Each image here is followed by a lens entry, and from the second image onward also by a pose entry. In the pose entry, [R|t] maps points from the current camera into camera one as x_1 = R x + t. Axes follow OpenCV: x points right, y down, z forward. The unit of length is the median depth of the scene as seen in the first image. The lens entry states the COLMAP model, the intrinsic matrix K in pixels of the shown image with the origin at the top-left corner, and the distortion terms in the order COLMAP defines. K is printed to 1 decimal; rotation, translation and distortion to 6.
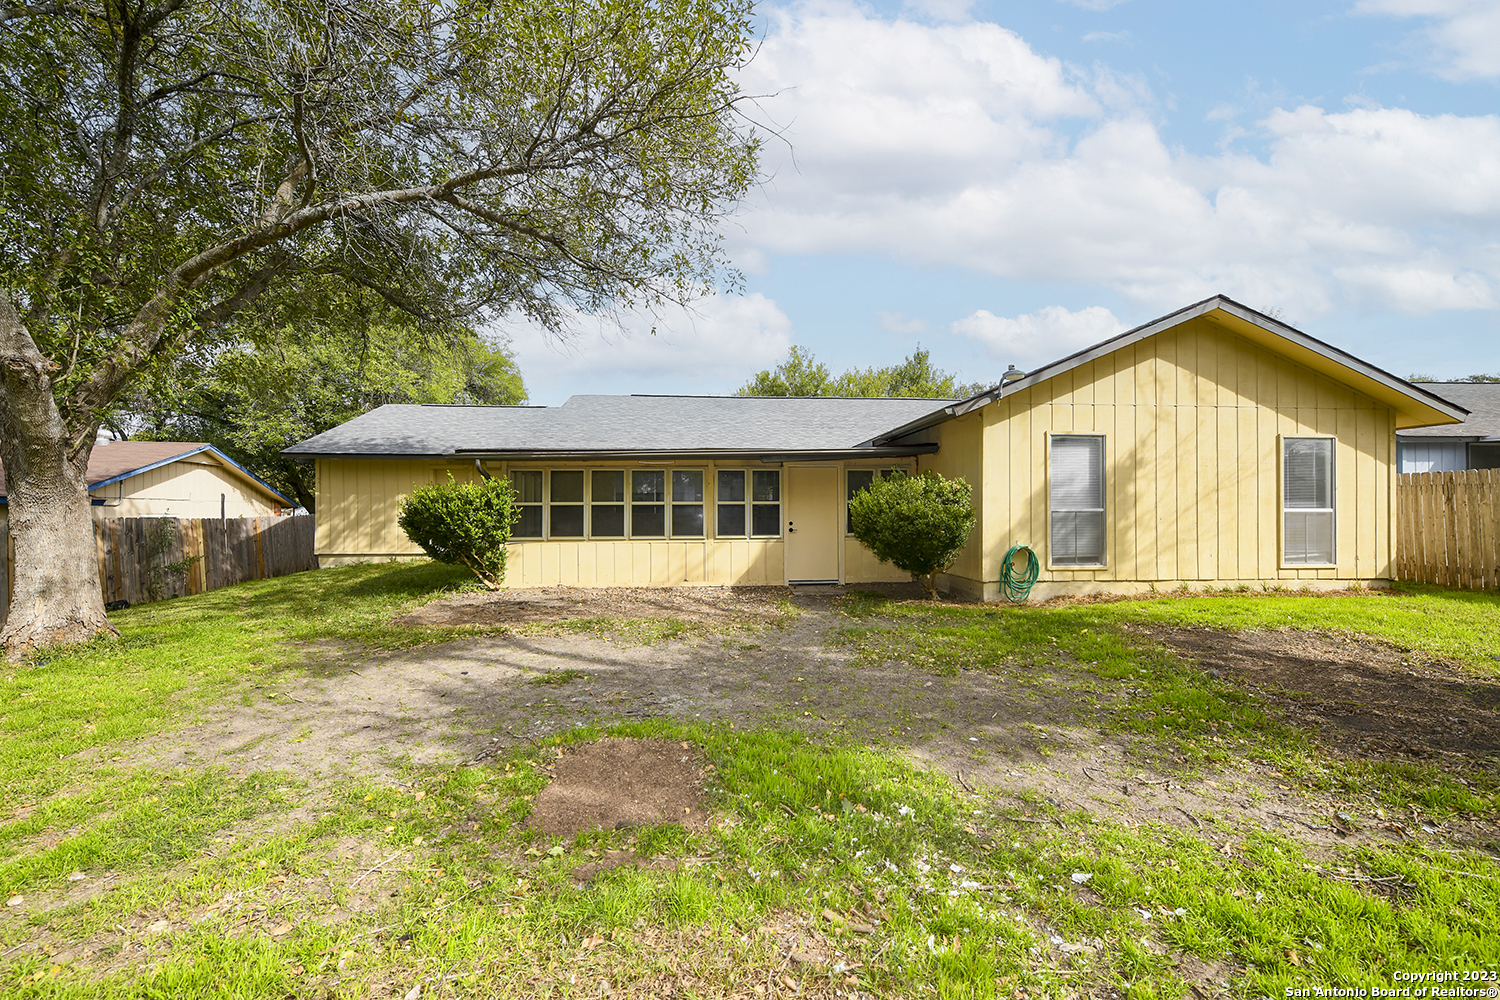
lens RADIAL K [[617.1, 0, 750.0], [0, 617.1, 500.0], [0, 0, 1]] dist [-0.031961, -0.000154]
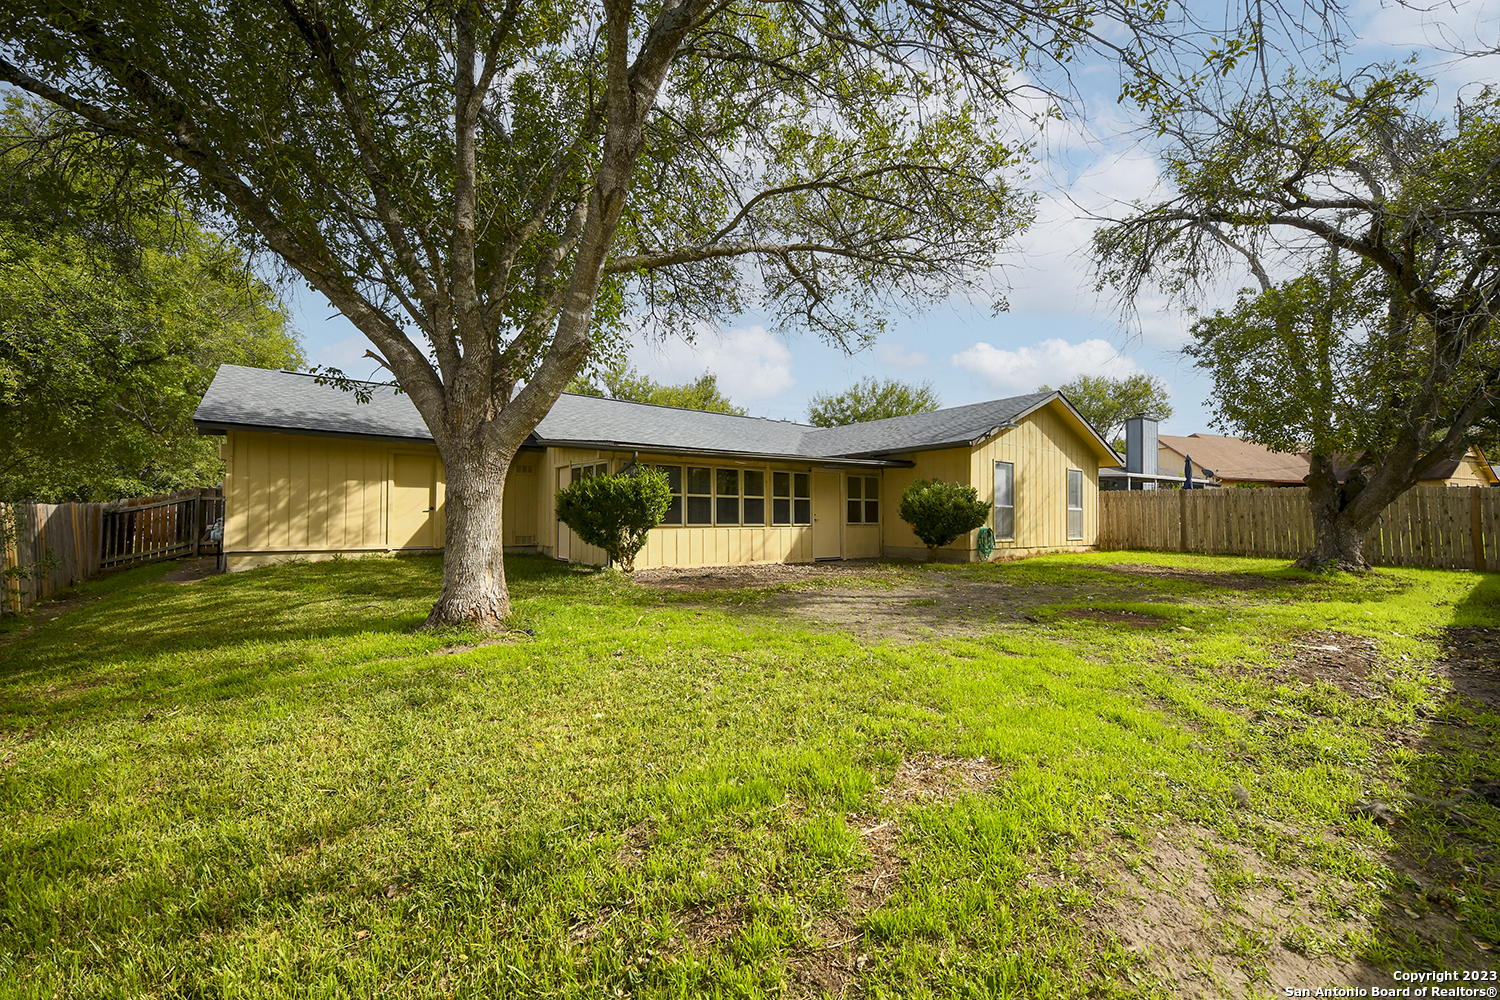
lens RADIAL K [[594.9, 0, 750.0], [0, 594.9, 500.0], [0, 0, 1]] dist [-0.001515, -0.000154]
pose [[0.842809, 0.021363, 0.537788, -0.876933], [-0.019339, 0.999769, -0.009407, 0.024737], [-0.537864, -0.002473, 0.843028, -0.013019]]
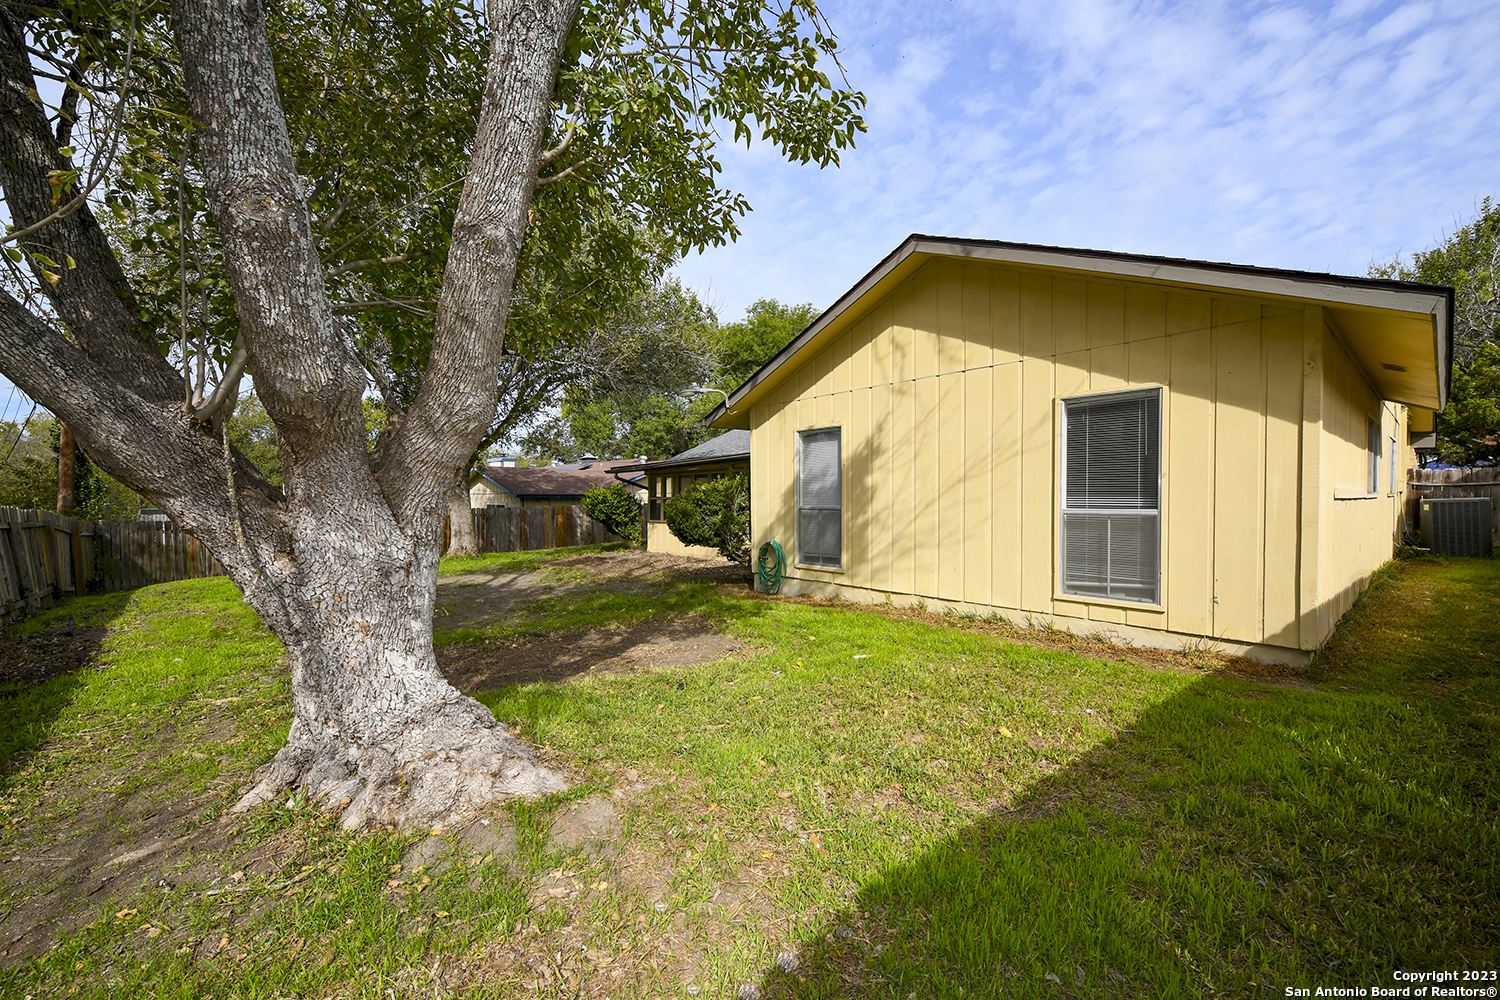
lens RADIAL K [[617.1, 0, 750.0], [0, 617.1, 500.0], [0, 0, 1]] dist [-0.031961, -0.000154]
pose [[0.619313, 0.000166, -0.785144, 1.127522], [-0.009091, 0.999934, -0.006959, 0.013656], [0.785091, 0.011447, 0.619274, 0.304209]]
